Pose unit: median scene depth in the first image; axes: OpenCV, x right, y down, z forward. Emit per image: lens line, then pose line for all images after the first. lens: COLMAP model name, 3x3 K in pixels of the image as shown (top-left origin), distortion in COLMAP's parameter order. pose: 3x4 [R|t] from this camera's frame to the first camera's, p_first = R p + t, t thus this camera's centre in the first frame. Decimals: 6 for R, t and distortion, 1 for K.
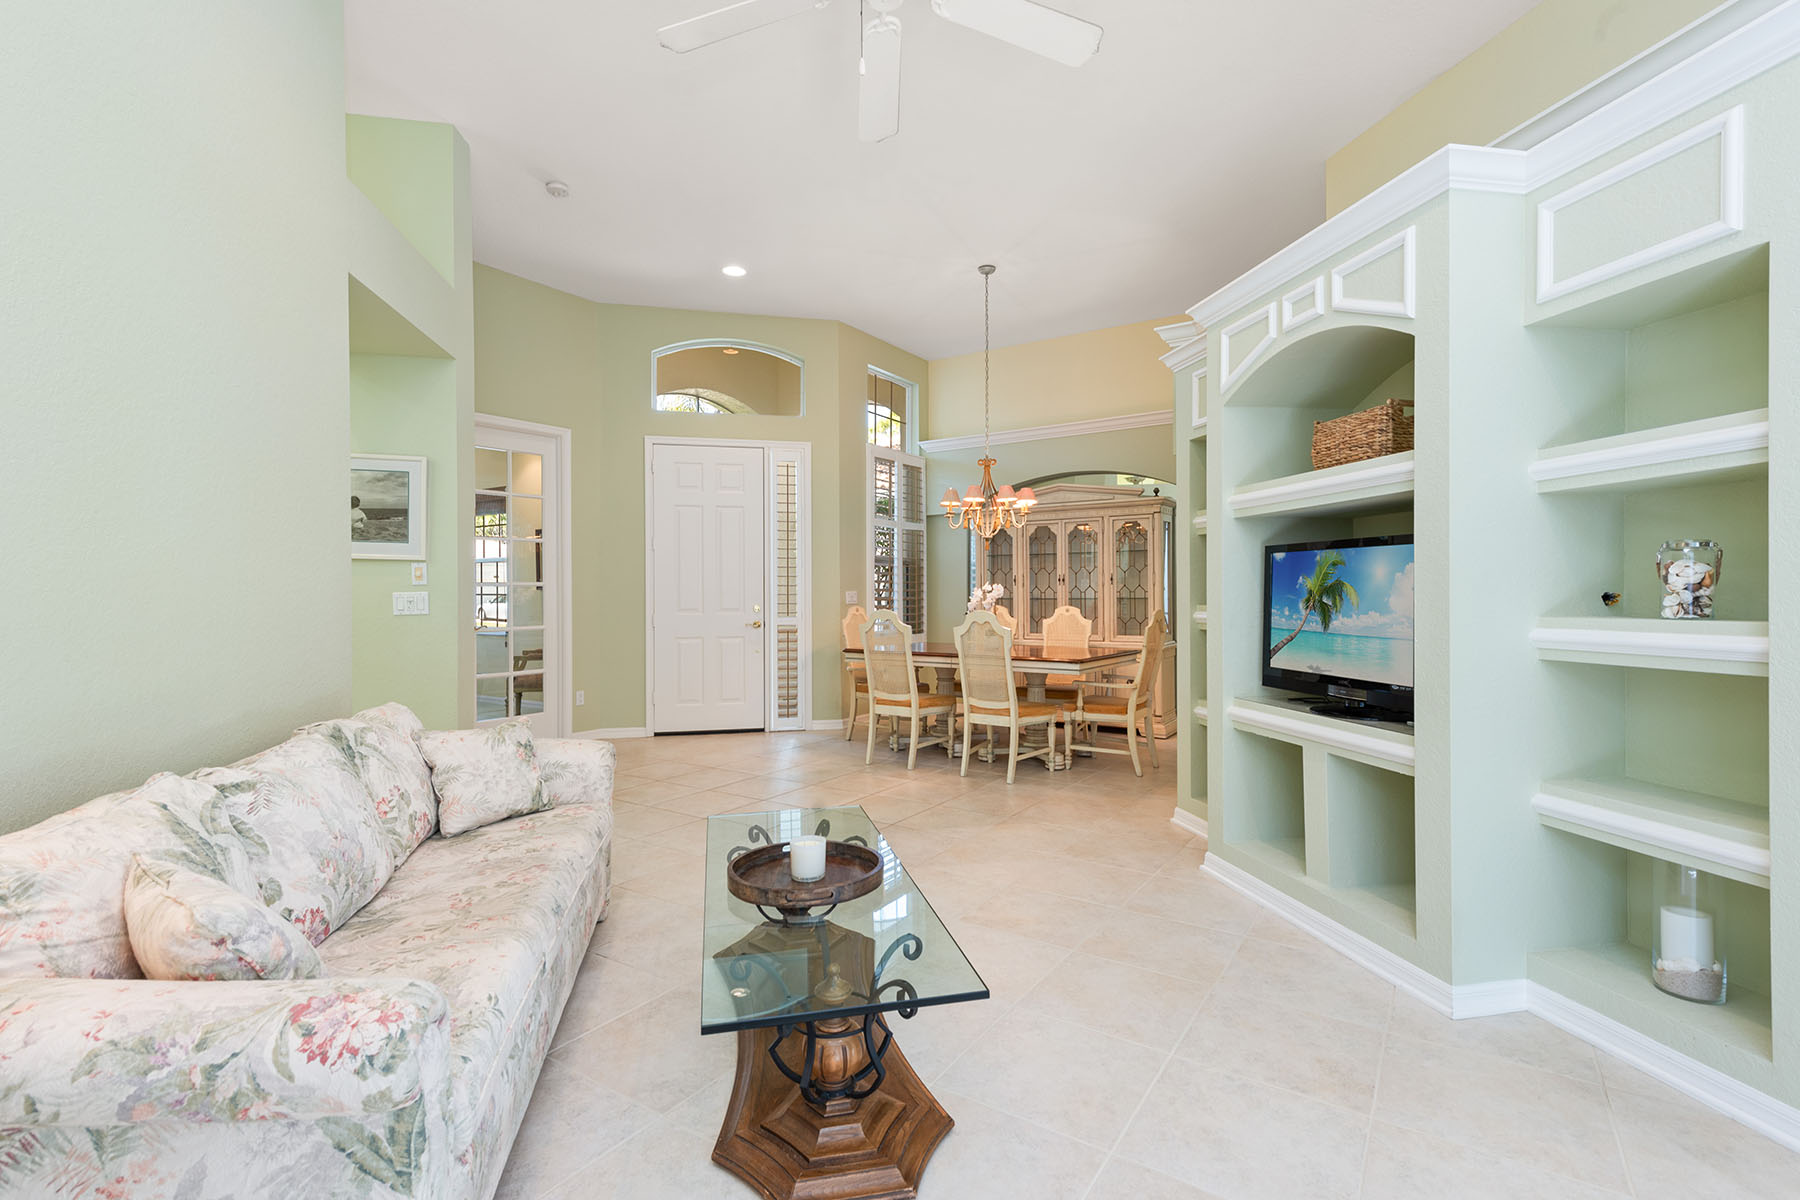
lens RADIAL K [[806.3, 0, 902.2], [0, 806.3, 593.5], [0, 0, 1]] dist [0.010902, 0.000219]
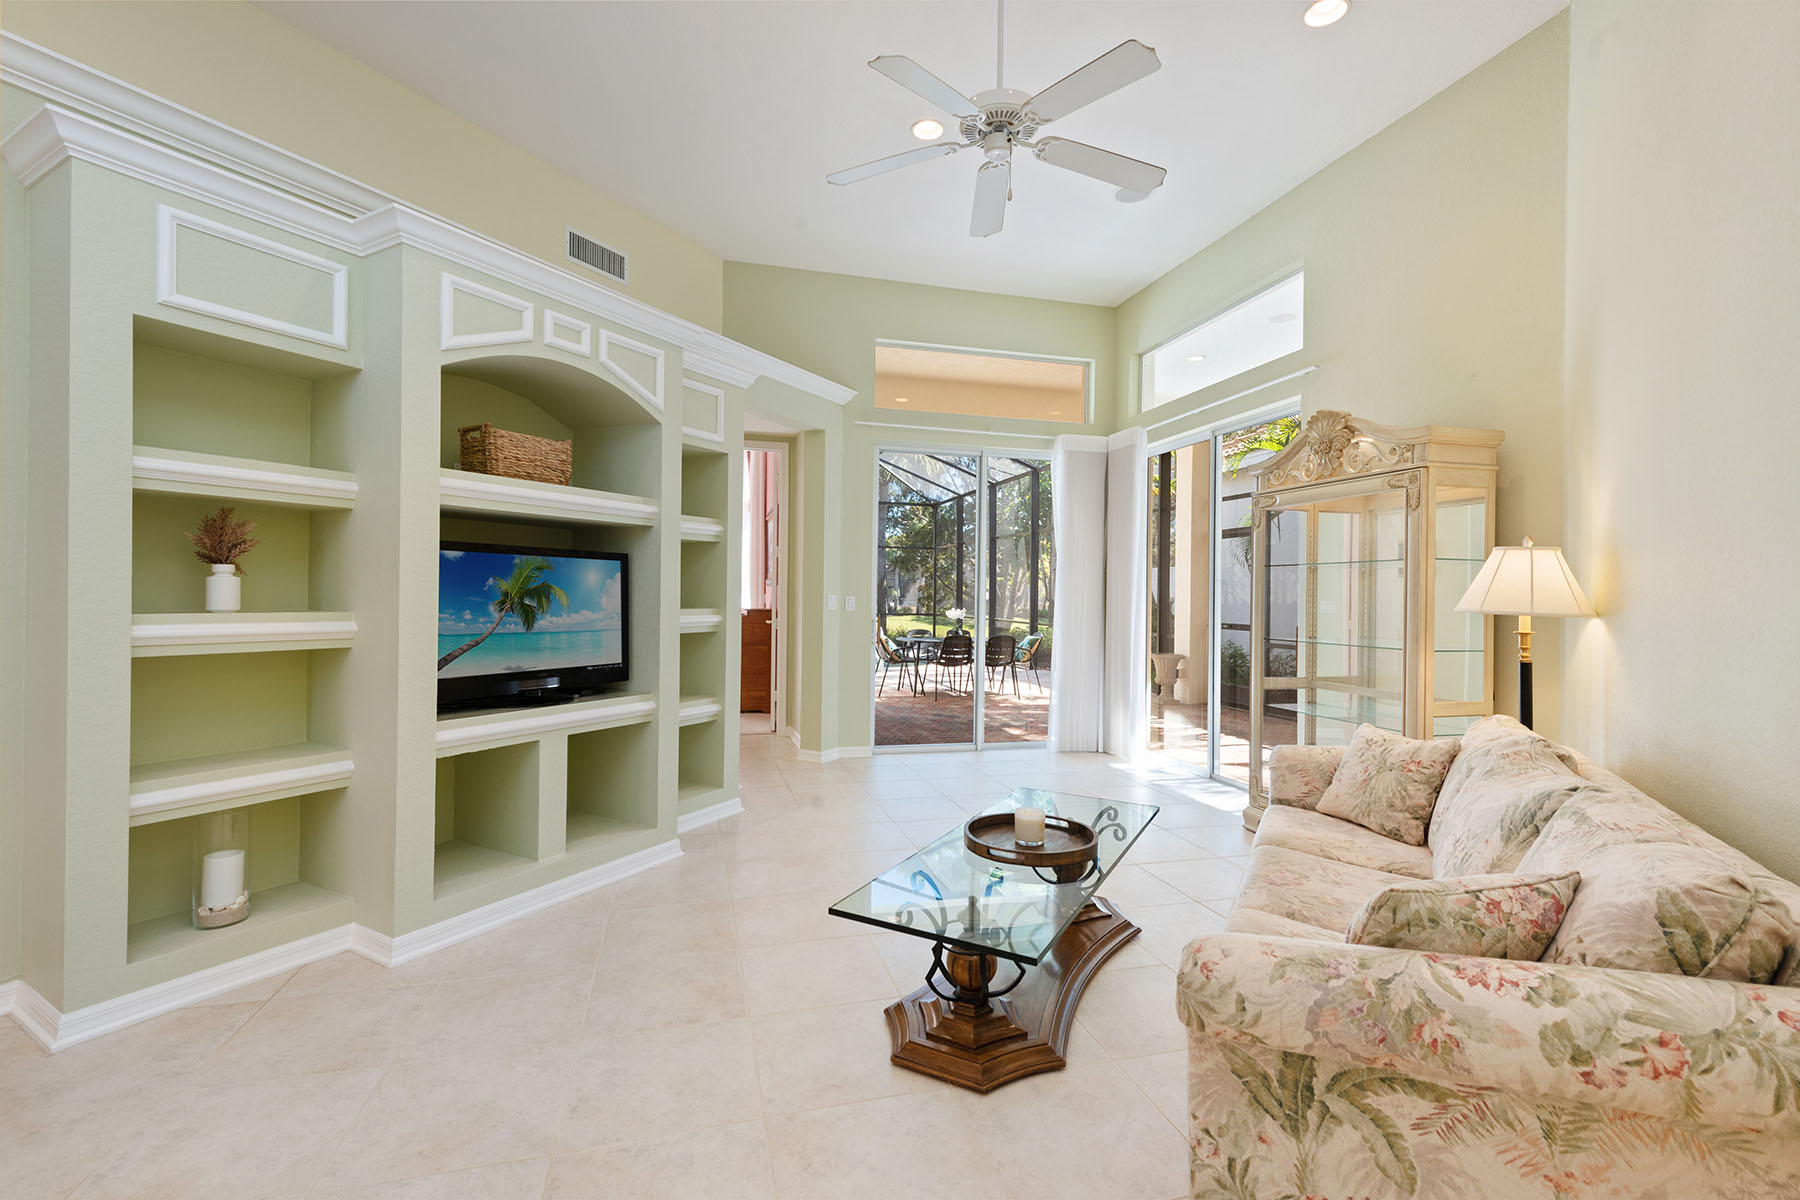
lens RADIAL K [[806.3, 0, 885.6], [0, 806.3, 602.1], [0, 0, 1]] dist [0.010902, 0.000219]
pose [[-0.746218, -0.005809, 0.665677, -0.541194], [-0.005003, 0.999983, 0.003118, 0.002501], [-0.665683, -0.001004, -0.746234, 1.475980]]
